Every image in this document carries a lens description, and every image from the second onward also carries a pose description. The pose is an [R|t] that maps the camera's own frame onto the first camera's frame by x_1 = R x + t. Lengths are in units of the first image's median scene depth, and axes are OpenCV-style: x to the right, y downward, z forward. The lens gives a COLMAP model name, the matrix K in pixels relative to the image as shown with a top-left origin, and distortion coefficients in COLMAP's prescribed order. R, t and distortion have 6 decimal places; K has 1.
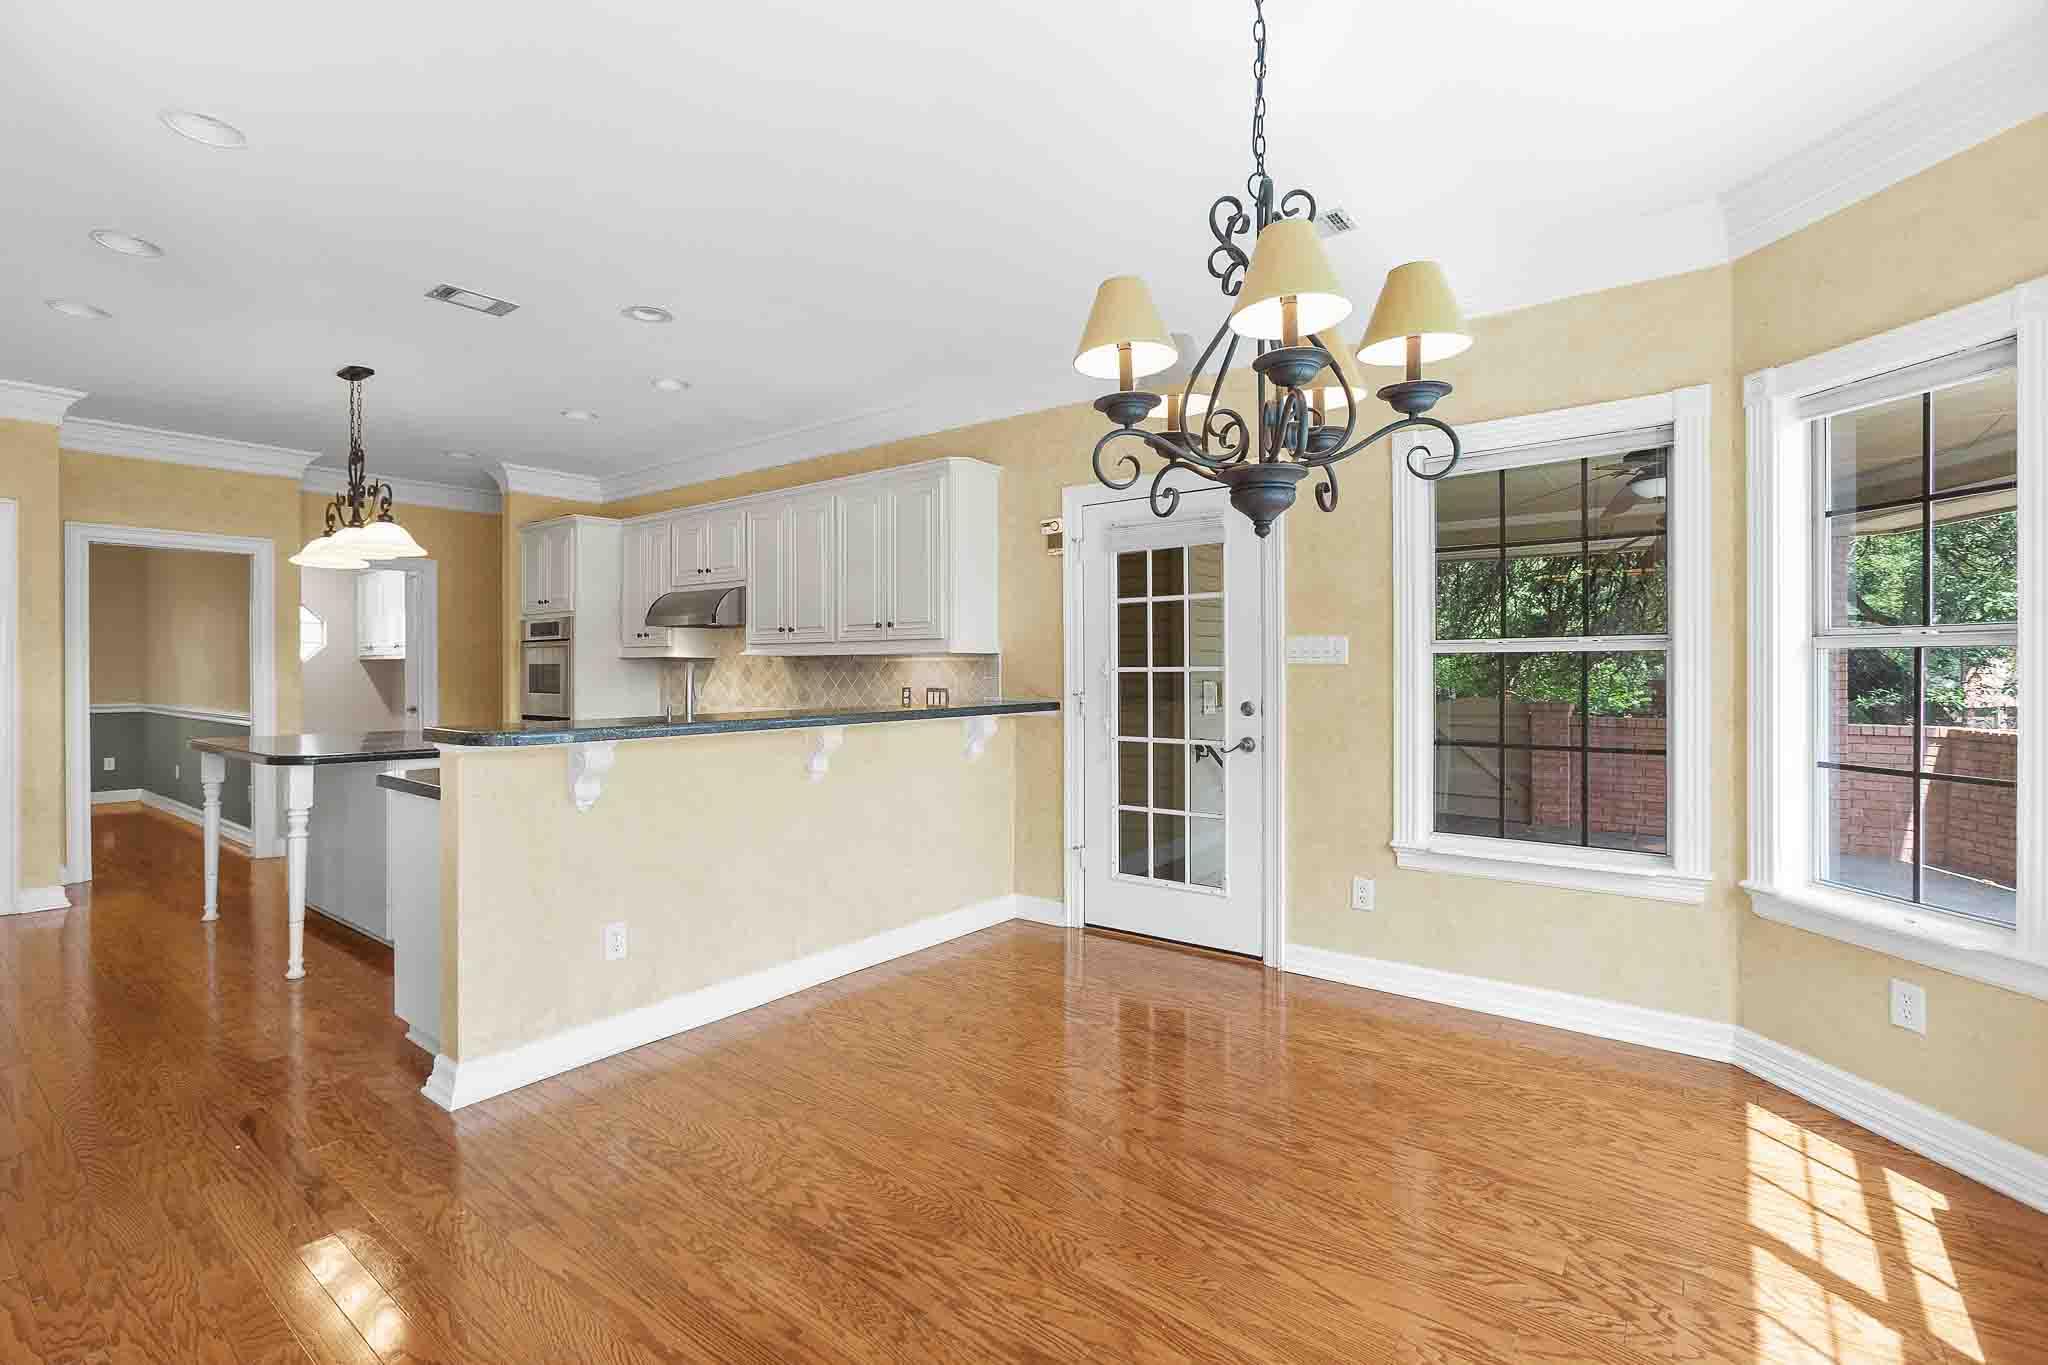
lens RADIAL K [[927.2, 0, 1009.2], [0, 927.2, 670.7], [0, 0, 1]] dist [-0.022119, 0.010448]
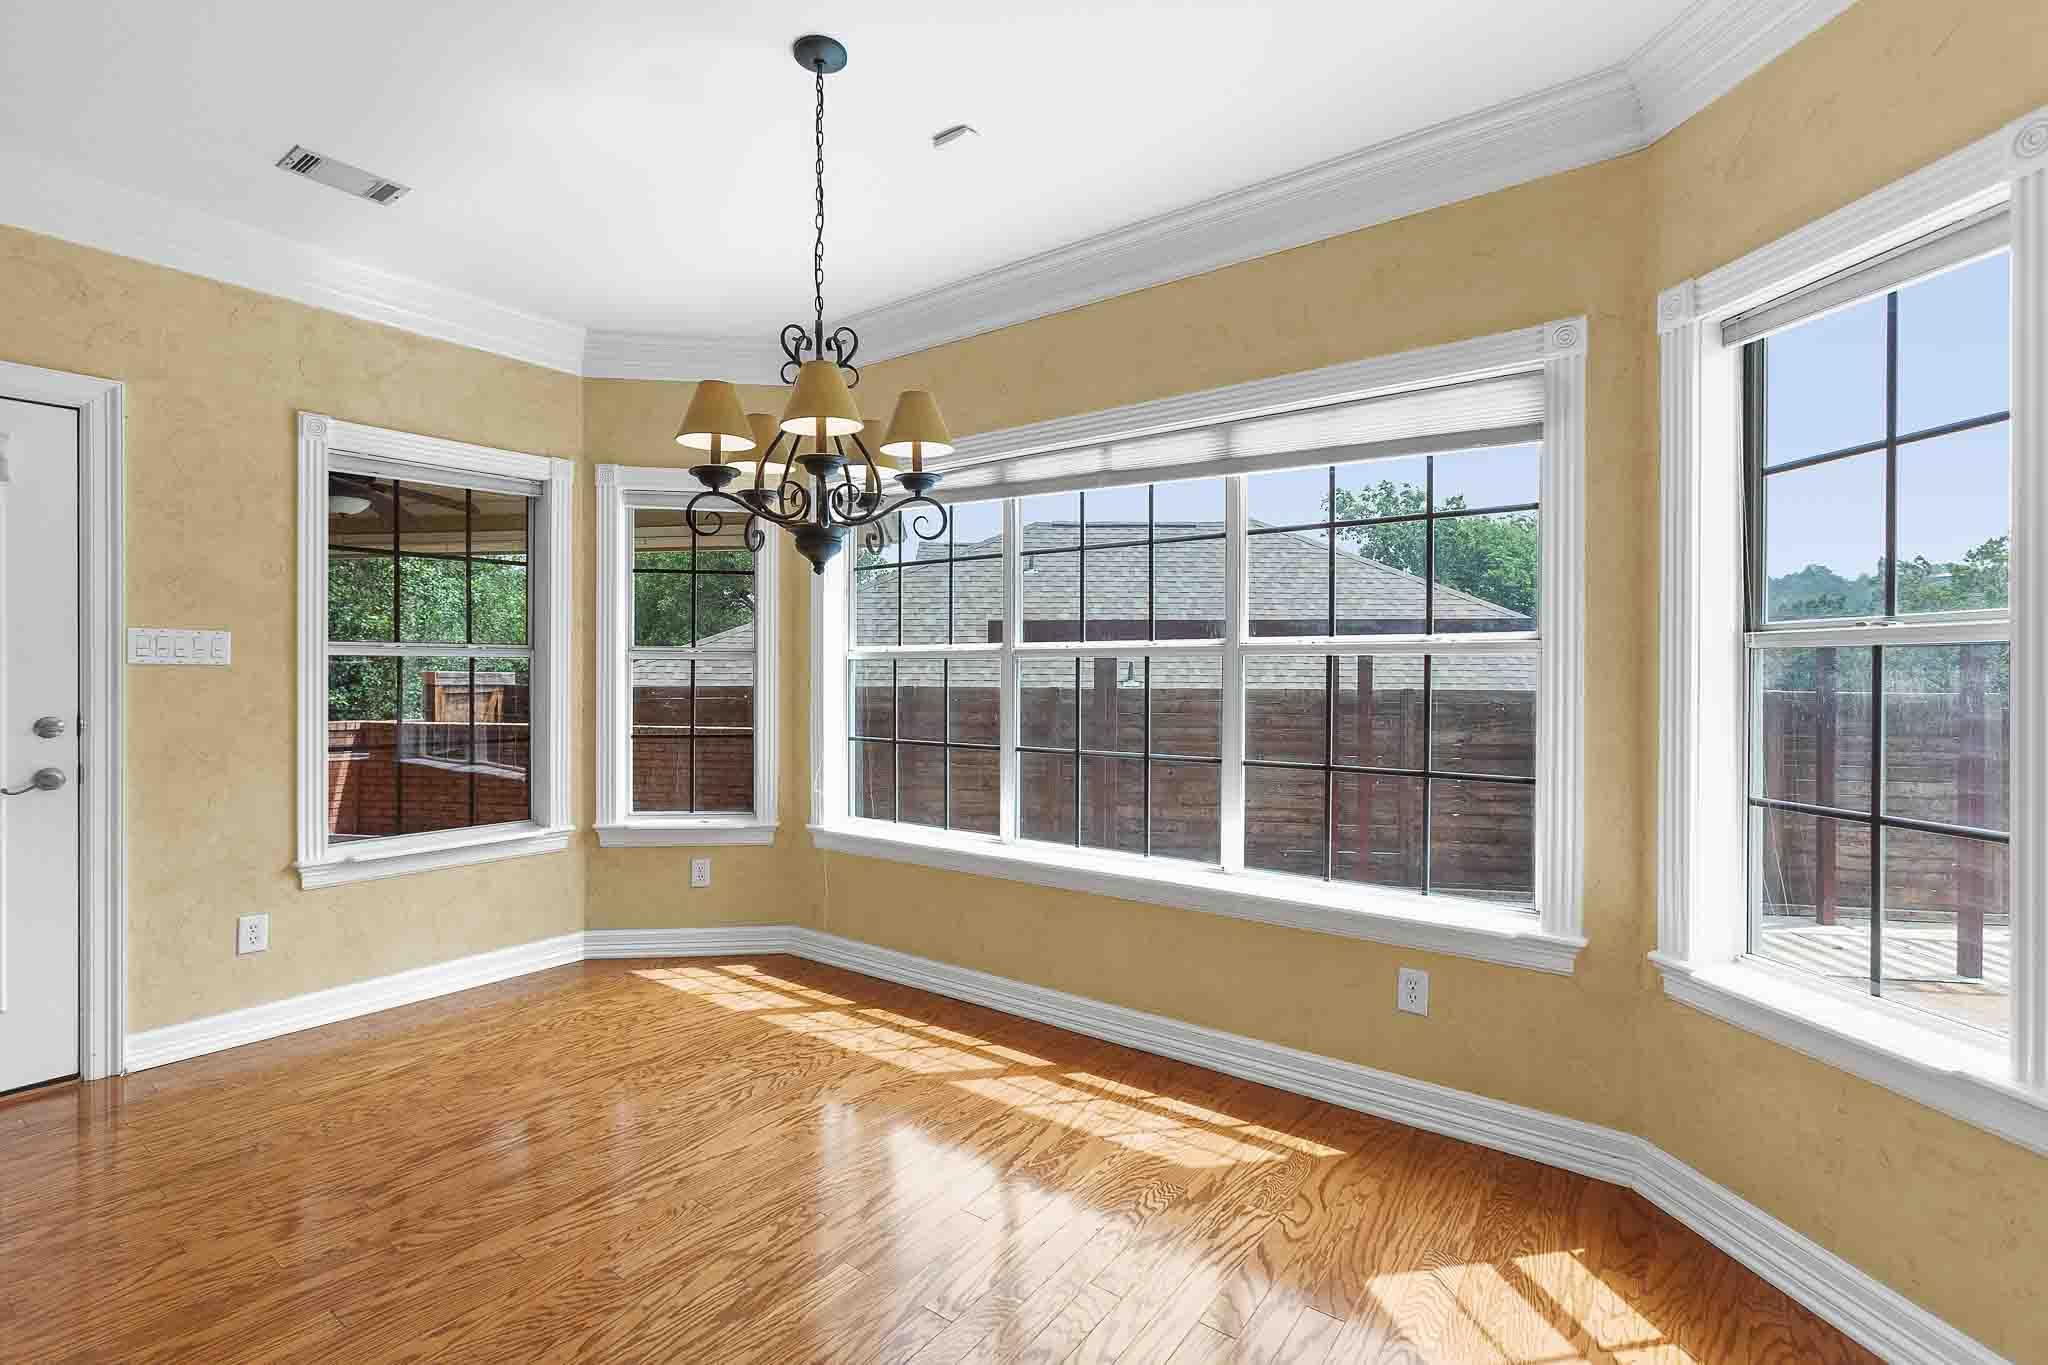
lens RADIAL K [[927.2, 0, 1009.2], [0, 927.2, 670.7], [0, 0, 1]] dist [-0.022119, 0.010448]
pose [[-0.032078, 0.000407, 0.999485, -0.654288], [-0.005369, 0.999985, -0.000579, -0.007895], [-0.999471, -0.005384, -0.032075, 0.432802]]
